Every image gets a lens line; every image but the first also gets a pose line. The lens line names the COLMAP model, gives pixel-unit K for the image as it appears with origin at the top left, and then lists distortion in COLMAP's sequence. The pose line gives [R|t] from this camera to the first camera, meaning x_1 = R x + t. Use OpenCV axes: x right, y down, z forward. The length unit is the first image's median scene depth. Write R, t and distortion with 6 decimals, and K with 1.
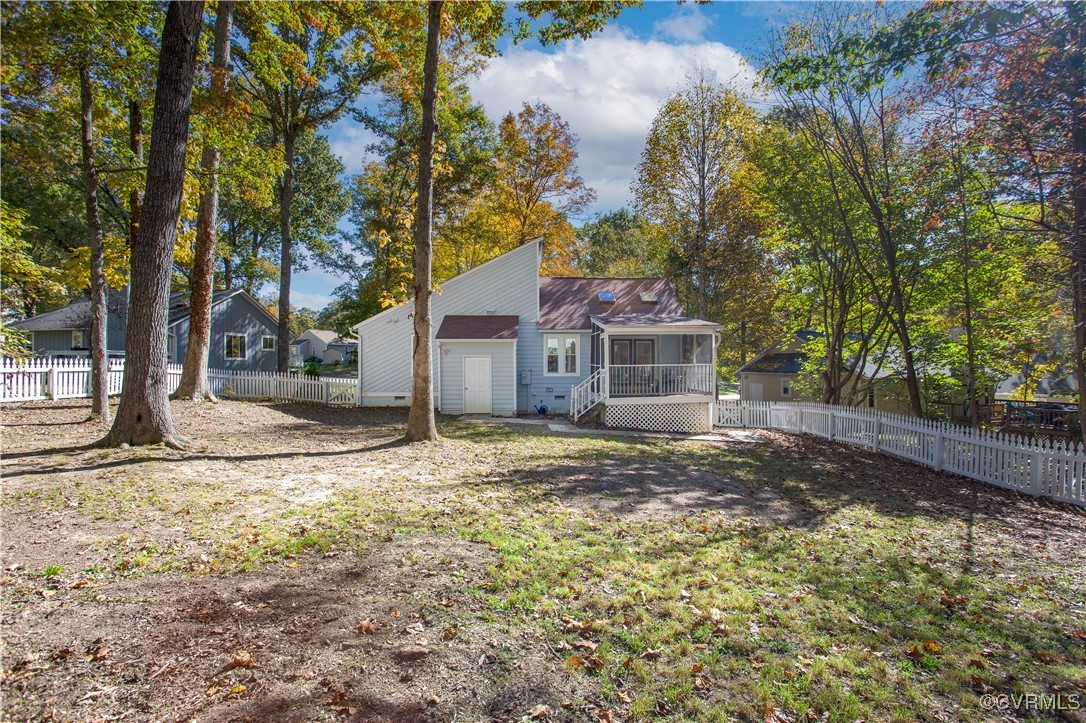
lens RADIAL K [[519.7, 0, 543.0], [0, 519.7, 361.5], [0, 0, 1]] dist [-0.071644, 0.024950]
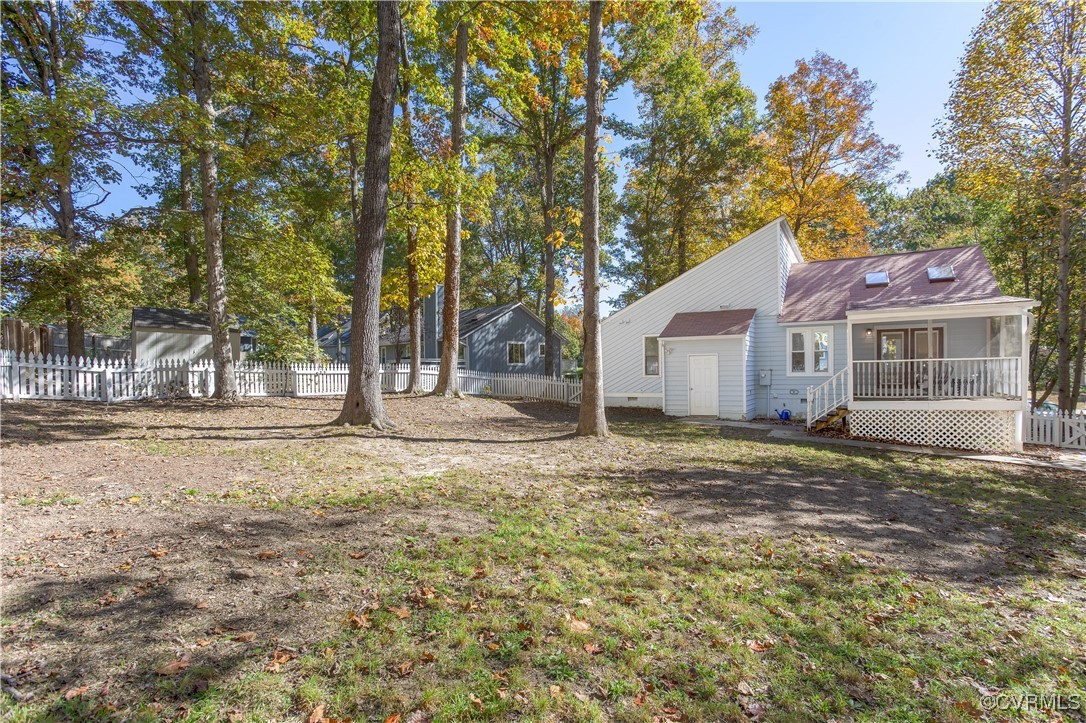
lens RADIAL K [[530.6, 0, 547.7], [0, 530.6, 380.1], [0, 0, 1]] dist [-0.051855, 0.033054]
pose [[0.848661, -0.001212, -0.528936, 0.129052], [0.014121, 0.999693, 0.020365, 0.011466], [0.528749, -0.024752, 0.848417, 0.041179]]
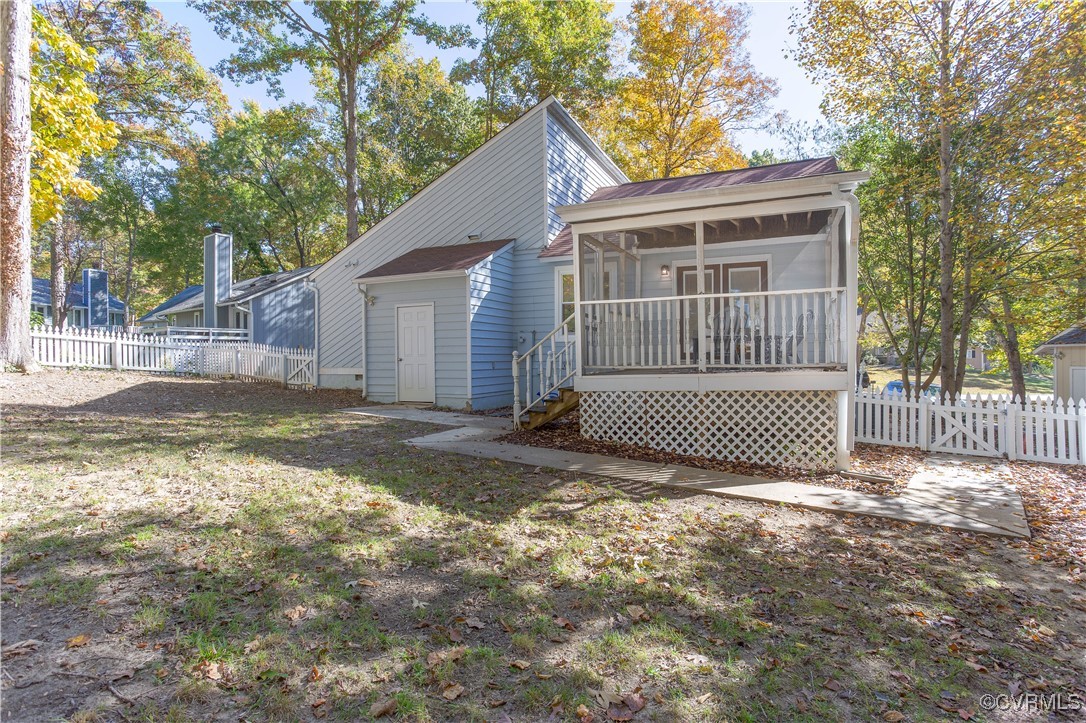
lens RADIAL K [[542.5, 0, 546.9], [0, 542.5, 351.6], [0, 0, 1]] dist [-0.030508, 0.000406]
pose [[0.902297, -0.007998, -0.431041, 0.252032], [0.006630, 0.999967, -0.004677, 0.043023], [0.431064, 0.001363, 0.902320, 0.468956]]
